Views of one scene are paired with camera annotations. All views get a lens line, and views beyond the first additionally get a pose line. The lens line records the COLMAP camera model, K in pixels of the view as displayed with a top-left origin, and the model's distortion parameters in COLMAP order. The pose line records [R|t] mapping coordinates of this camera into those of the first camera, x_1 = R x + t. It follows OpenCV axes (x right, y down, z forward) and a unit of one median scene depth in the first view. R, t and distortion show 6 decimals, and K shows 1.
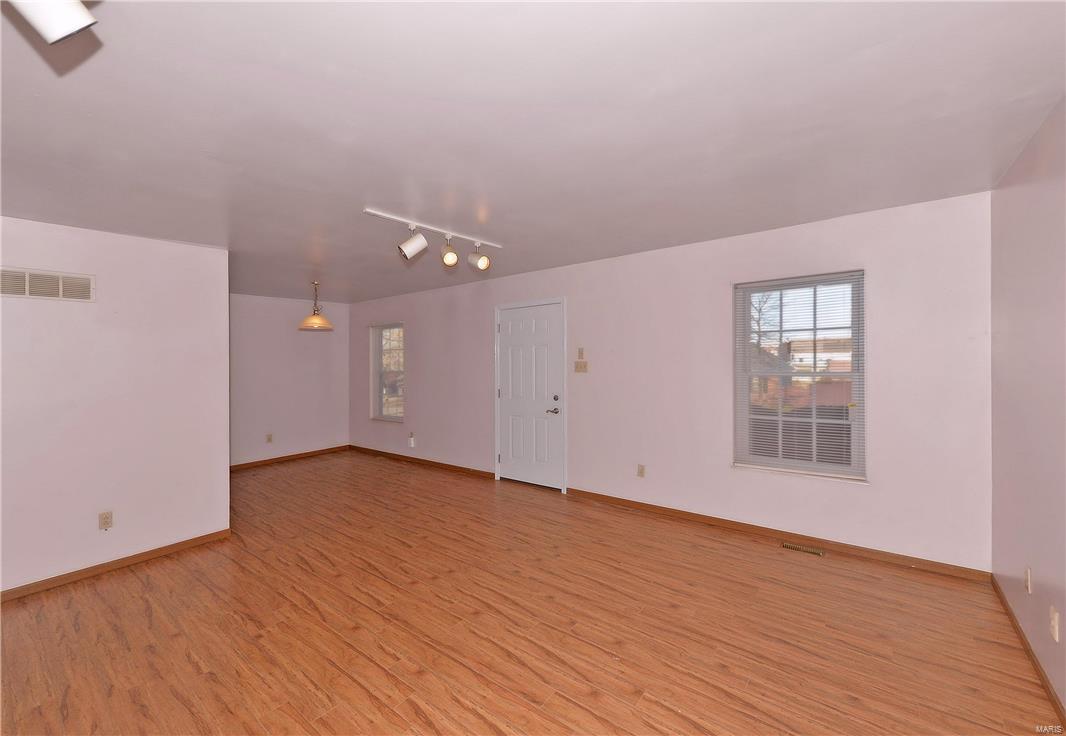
lens RADIAL K [[445.6, 0, 526.6], [0, 445.6, 357.6], [0, 0, 1]] dist [0.003296, 0.000377]
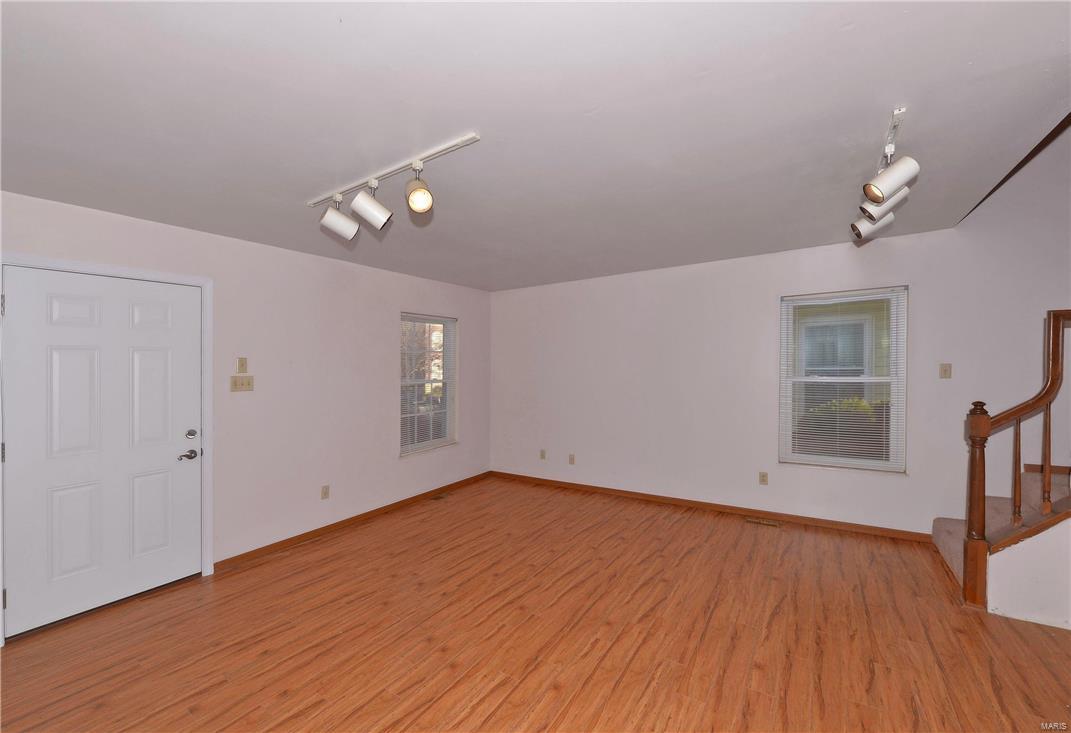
lens RADIAL K [[428.9, 0, 536.6], [0, 428.9, 371.8], [0, 0, 1]] dist [0.006837, -0.000958]
pose [[-0.089853, 0.006999, 0.995930, -0.831810], [0.021678, 0.999752, -0.005070, 0.021095], [-0.995719, 0.021134, -0.089983, 0.777996]]
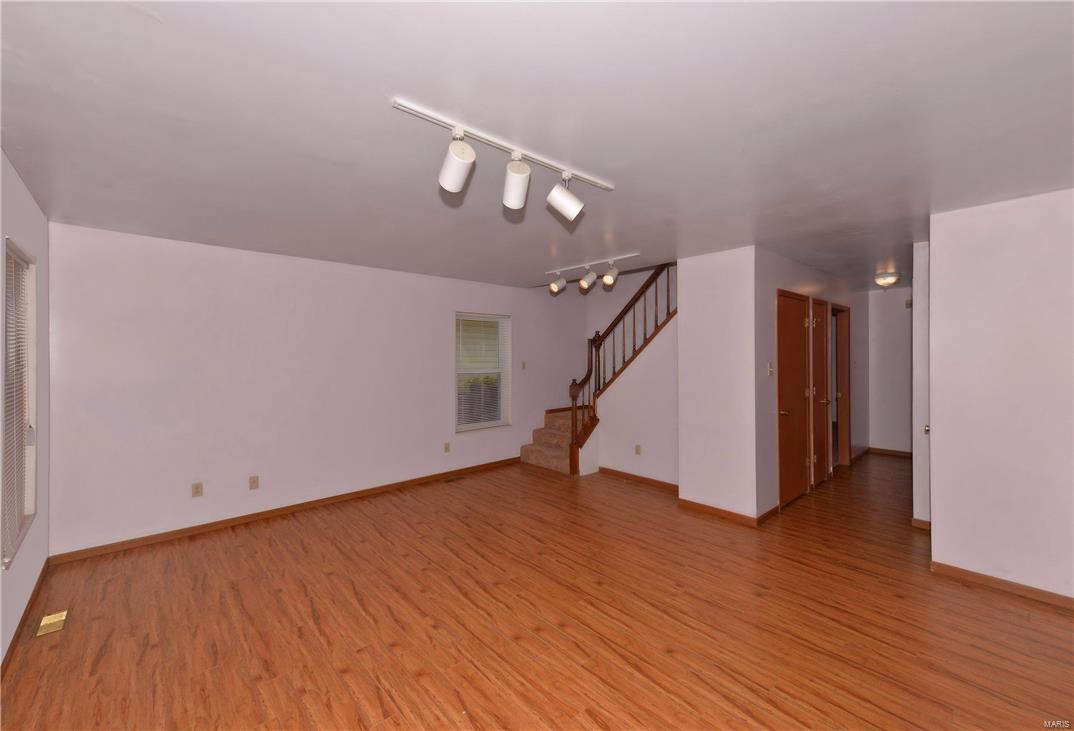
lens RADIAL K [[430.1, 0, 528.0], [0, 430.1, 362.7], [0, 0, 1]] dist [0.006837, -0.000958]
pose [[-0.984105, 0.023379, 0.176043, -0.291236], [0.025207, 0.999649, 0.008155, 0.009876], [-0.175791, 0.012463, -0.984349, 1.520291]]
